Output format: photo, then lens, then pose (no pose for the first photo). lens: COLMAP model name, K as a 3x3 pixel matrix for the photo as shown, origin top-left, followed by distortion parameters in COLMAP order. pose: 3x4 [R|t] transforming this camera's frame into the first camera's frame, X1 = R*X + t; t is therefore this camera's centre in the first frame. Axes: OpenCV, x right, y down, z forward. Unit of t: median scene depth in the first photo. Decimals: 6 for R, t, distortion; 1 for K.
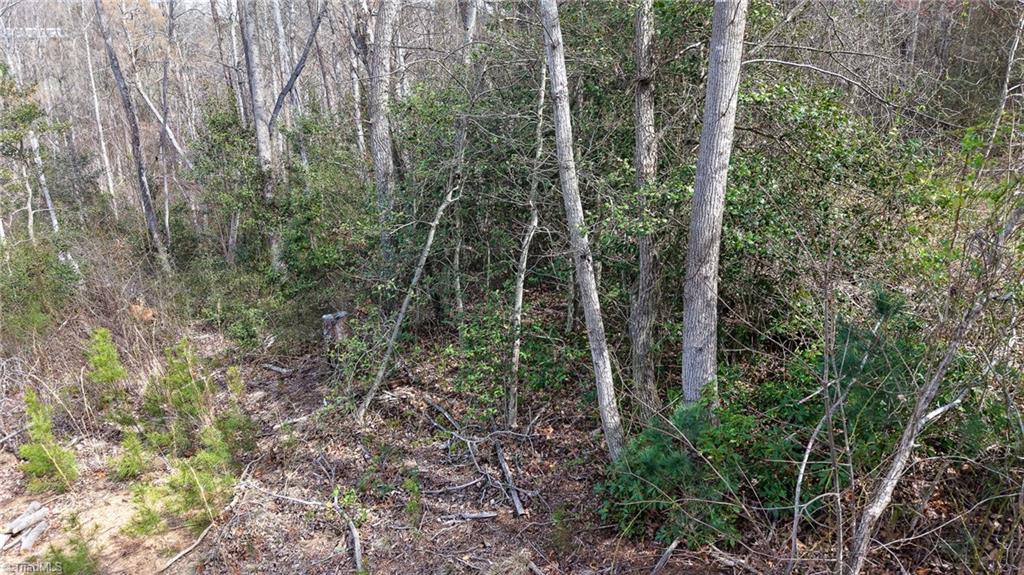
lens RADIAL K [[684.4, 0, 515.5], [0, 684.4, 286.1], [0, 0, 1]] dist [-0.004644, -0.001065]
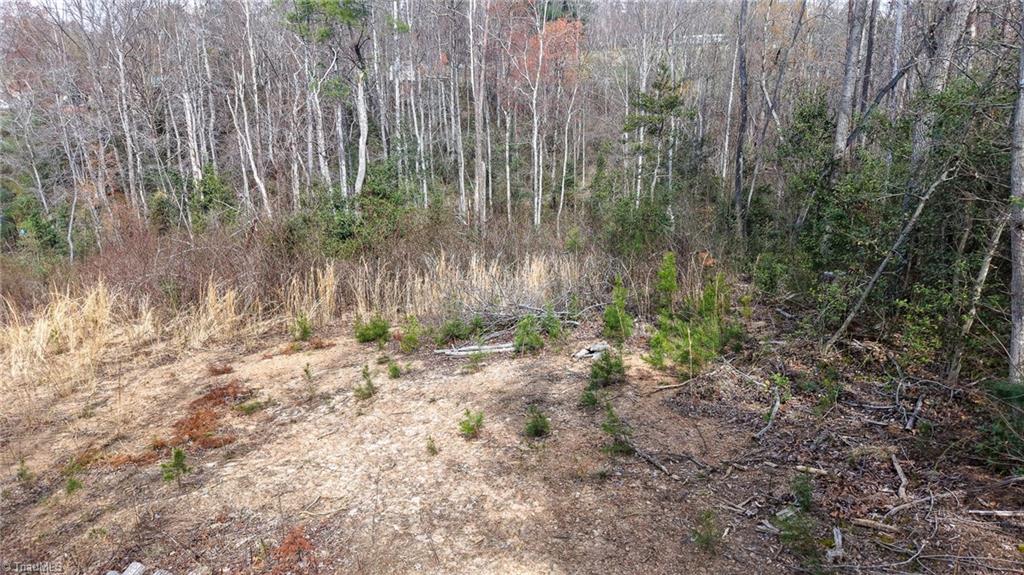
lens RADIAL K [[684.4, 0, 511.1], [0, 684.4, 289.1], [0, 0, 1]] dist [-0.004644, -0.001065]
pose [[0.664965, 0.220559, -0.713565, 0.244320], [-0.218042, 0.971110, 0.096973, 0.087786], [0.714338, 0.091104, 0.693845, -0.255721]]
